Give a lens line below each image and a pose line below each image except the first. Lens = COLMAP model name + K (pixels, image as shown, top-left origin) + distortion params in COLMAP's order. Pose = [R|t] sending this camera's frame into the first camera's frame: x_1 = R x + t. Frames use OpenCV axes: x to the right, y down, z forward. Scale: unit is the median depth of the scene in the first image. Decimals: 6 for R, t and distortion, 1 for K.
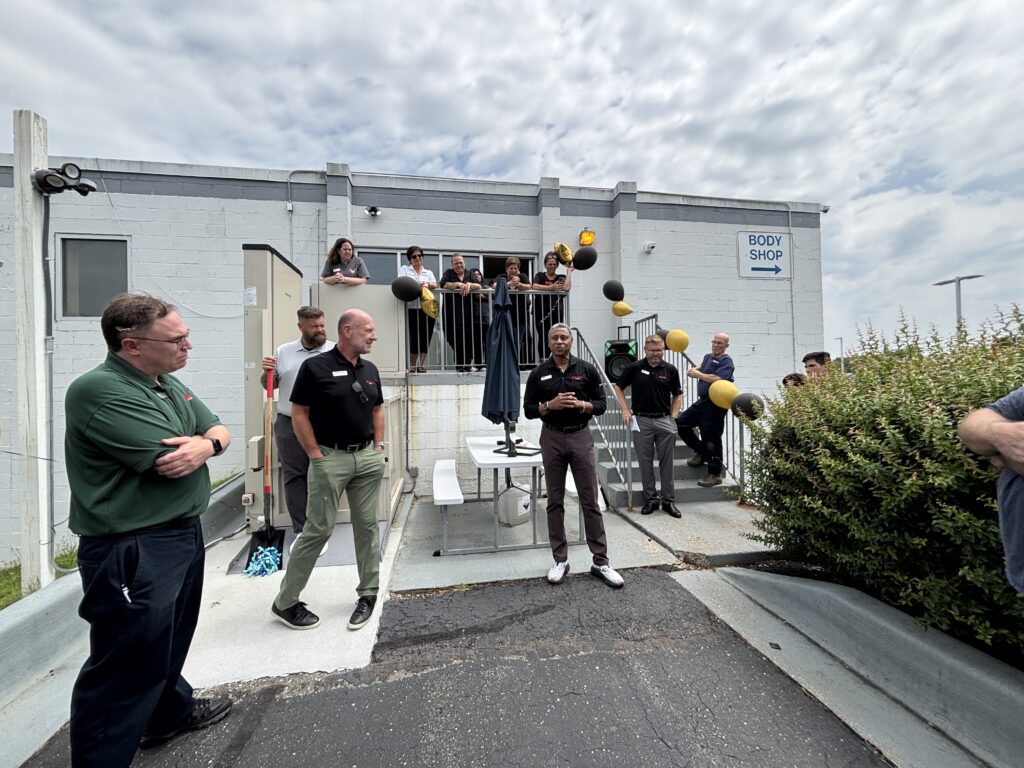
lens RADIAL K [[410.4, 0, 515.3], [0, 410.4, 381.3], [0, 0, 1]] dist [0.002038, -0.000039]
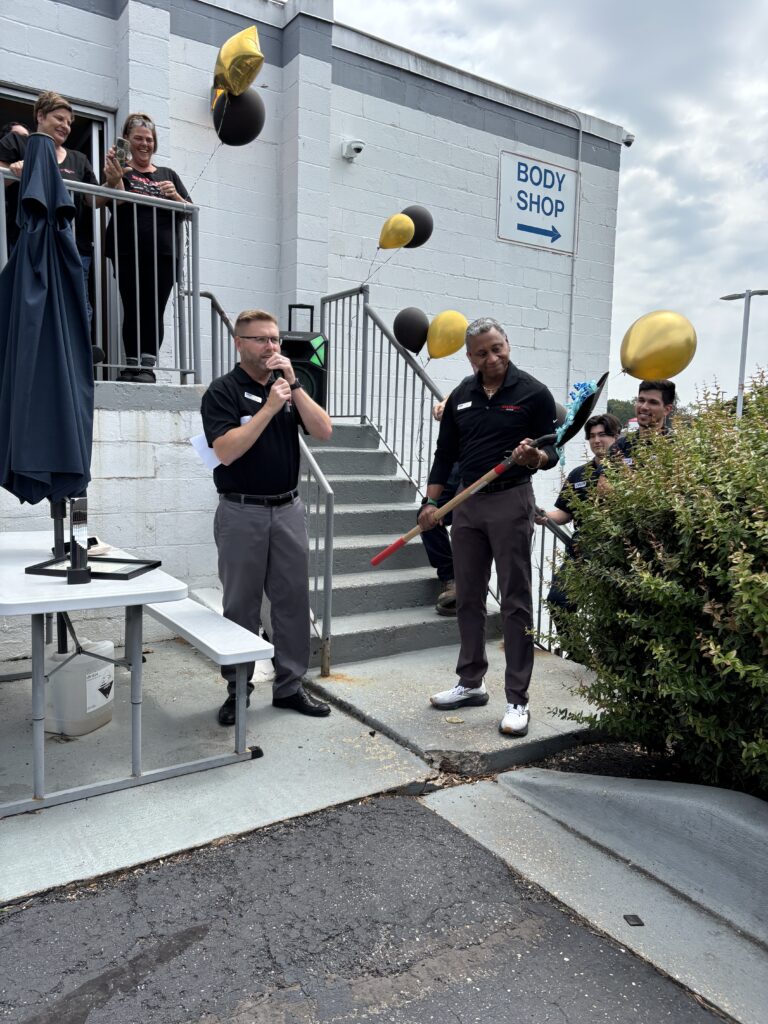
lens RADIAL K [[769.0, 0, 385.2], [0, 769.0, 517.1], [0, 0, 1]] dist [0.035433, -0.037715]
pose [[0.911301, -0.002974, 0.411730, -0.051537], [-0.048194, 0.992330, 0.113837, 0.017181], [-0.408910, -0.123583, 0.904168, 0.194074]]
